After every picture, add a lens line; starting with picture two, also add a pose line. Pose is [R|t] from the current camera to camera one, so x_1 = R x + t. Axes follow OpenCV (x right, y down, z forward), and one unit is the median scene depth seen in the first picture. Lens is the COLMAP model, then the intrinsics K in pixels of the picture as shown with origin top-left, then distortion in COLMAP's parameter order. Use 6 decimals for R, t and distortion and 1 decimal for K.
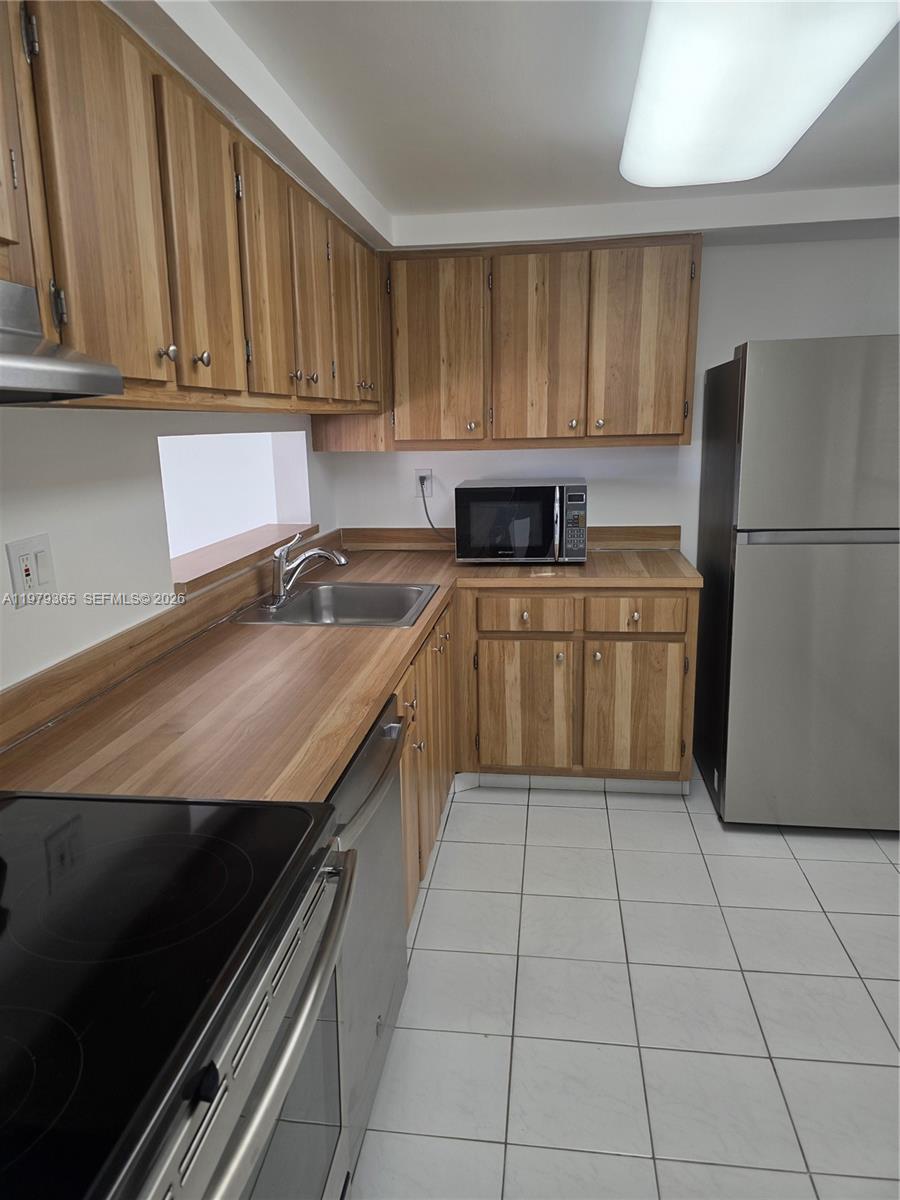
lens RADIAL K [[798.1, 0, 450.0], [0, 798.1, 600.0], [0, 0, 1]] dist [0.069623, -0.052617]
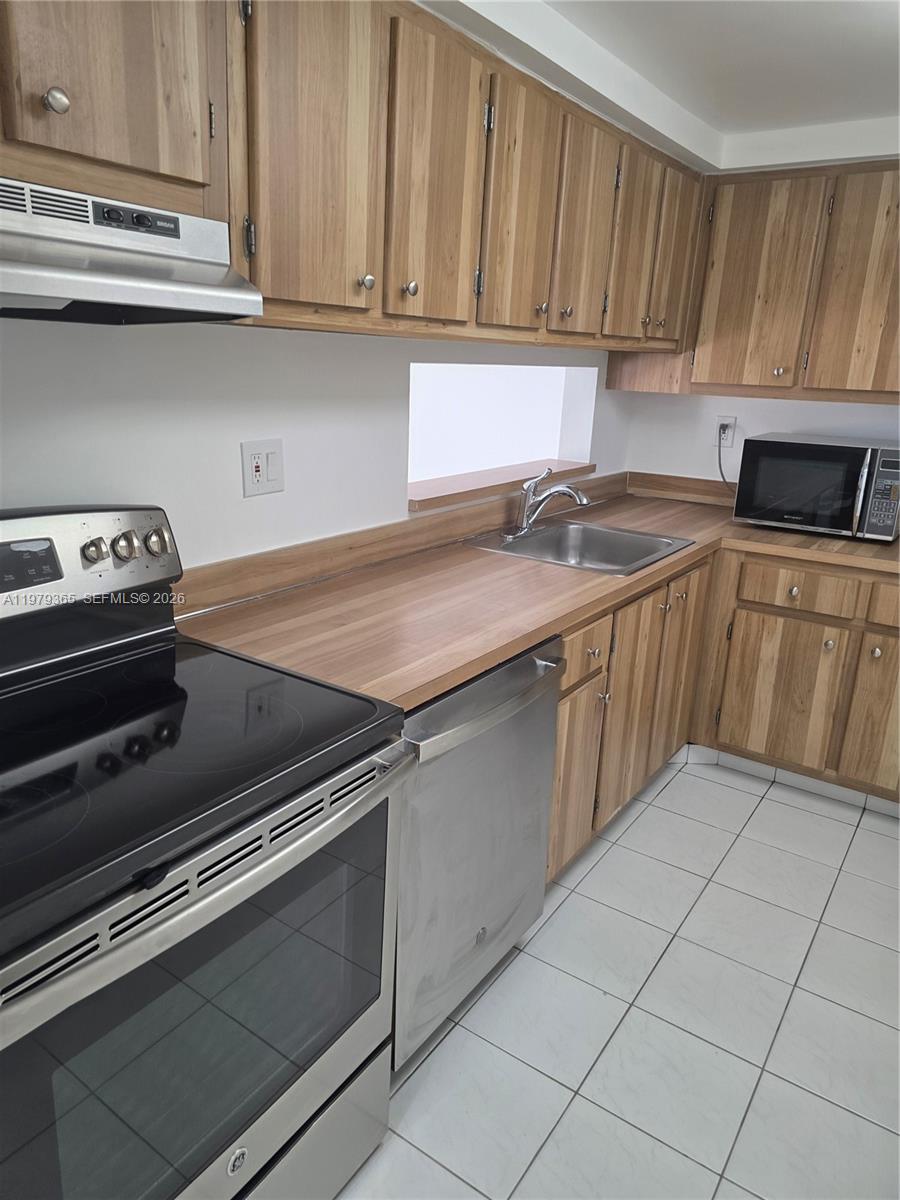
lens RADIAL K [[801.4, 0, 431.8], [0, 801.4, 591.2], [0, 0, 1]] dist [0.053340, -0.048536]
pose [[0.887443, 0.178235, -0.425061, 0.115979], [-0.152243, 0.983799, 0.094670, -0.003665], [0.435048, -0.019301, 0.900200, 0.017217]]
